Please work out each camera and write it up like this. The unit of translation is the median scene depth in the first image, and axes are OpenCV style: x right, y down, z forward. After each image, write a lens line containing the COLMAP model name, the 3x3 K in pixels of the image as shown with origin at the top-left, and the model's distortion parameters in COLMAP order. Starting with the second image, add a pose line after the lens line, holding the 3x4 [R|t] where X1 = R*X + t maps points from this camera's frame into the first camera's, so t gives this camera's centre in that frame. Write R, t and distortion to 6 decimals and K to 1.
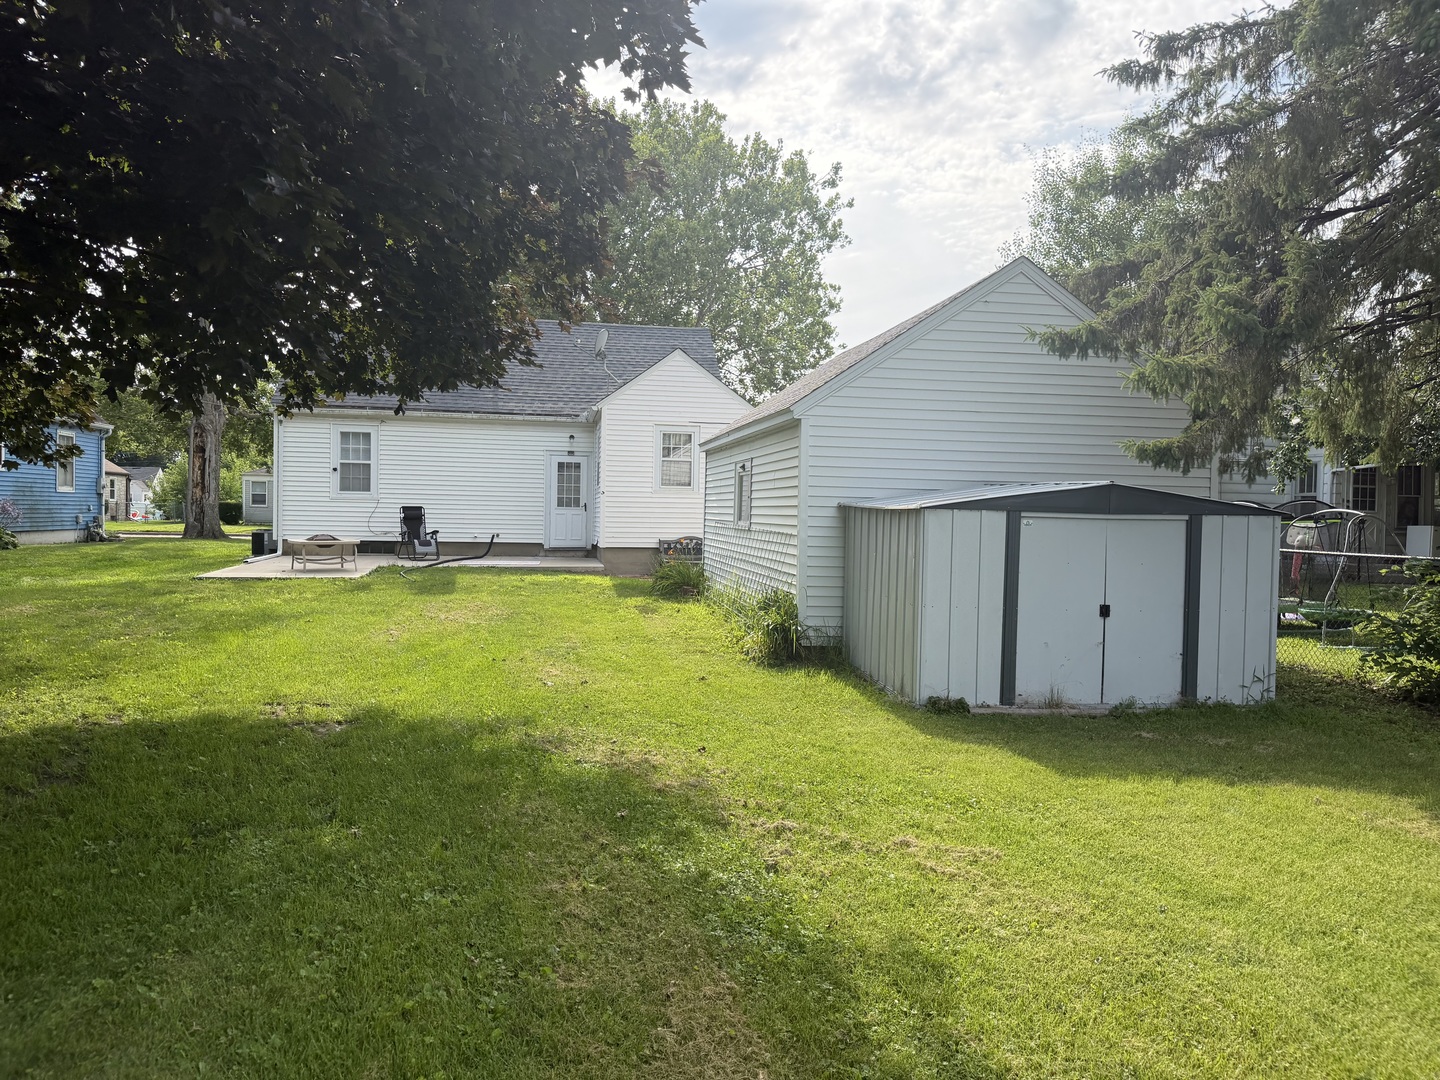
lens RADIAL K [[1006.8, 0, 722.4], [0, 1006.8, 544.8], [0, 0, 1]] dist [0.037503, -0.005962]
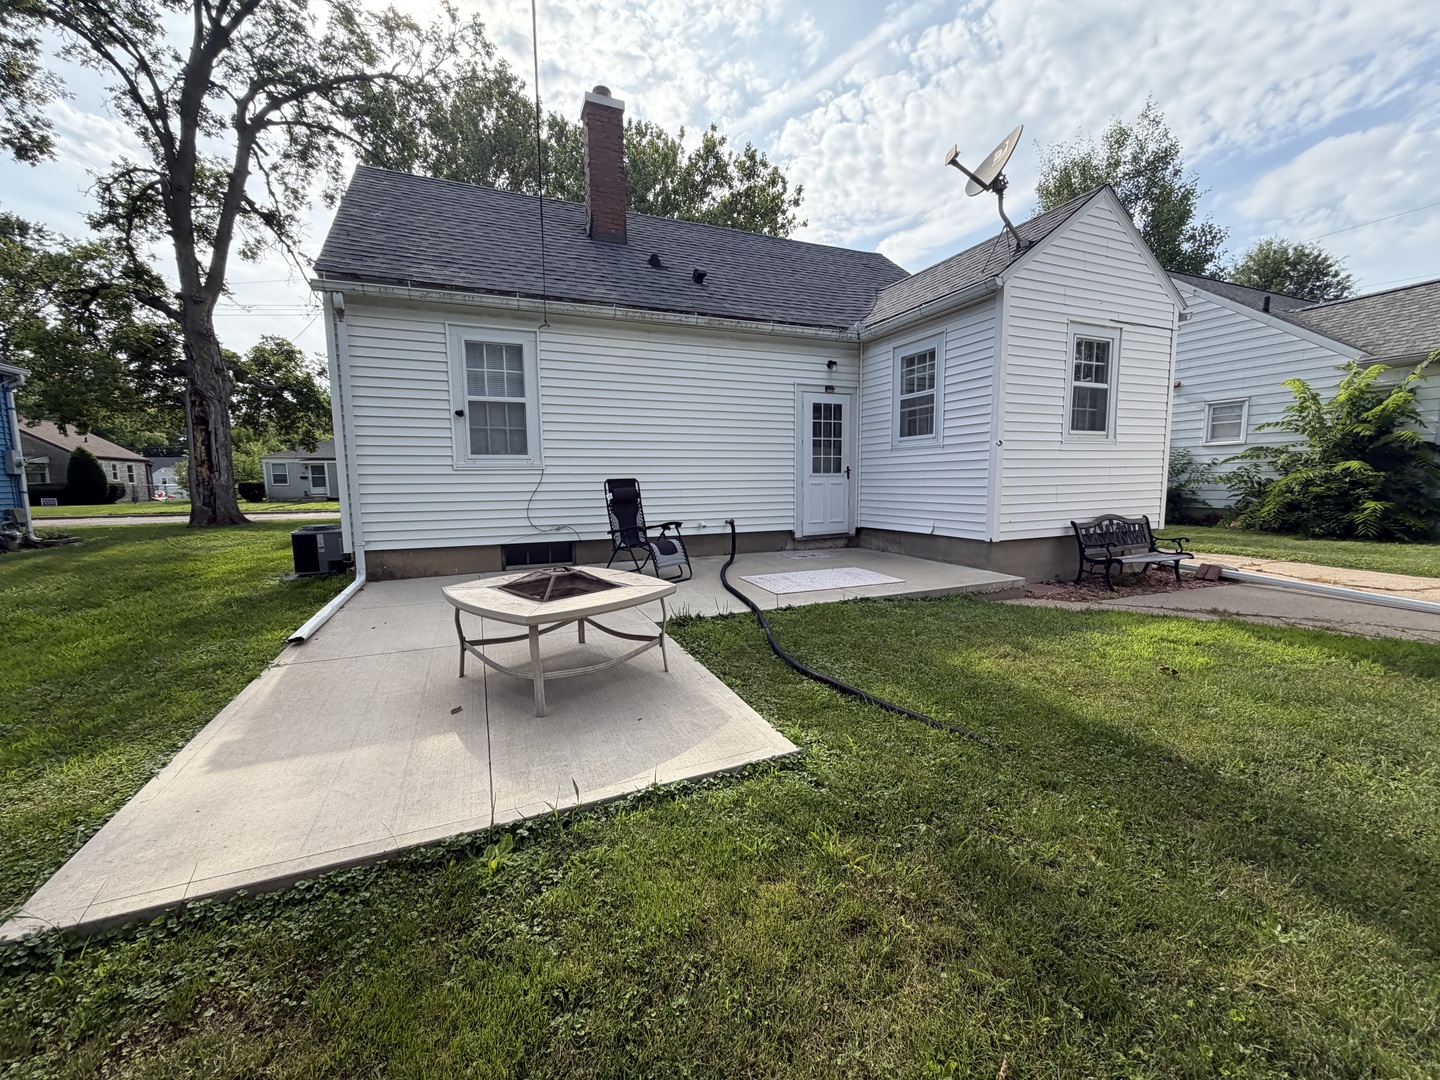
lens RADIAL K [[576.9, 0, 715.7], [0, 576.9, 533.4], [0, 0, 1]] dist [0.003394, -0.001222]
pose [[0.975362, -0.050576, 0.214734, -0.307301], [0.036574, 0.996968, 0.068688, -0.026936], [-0.217557, -0.059142, 0.974254, 0.647935]]
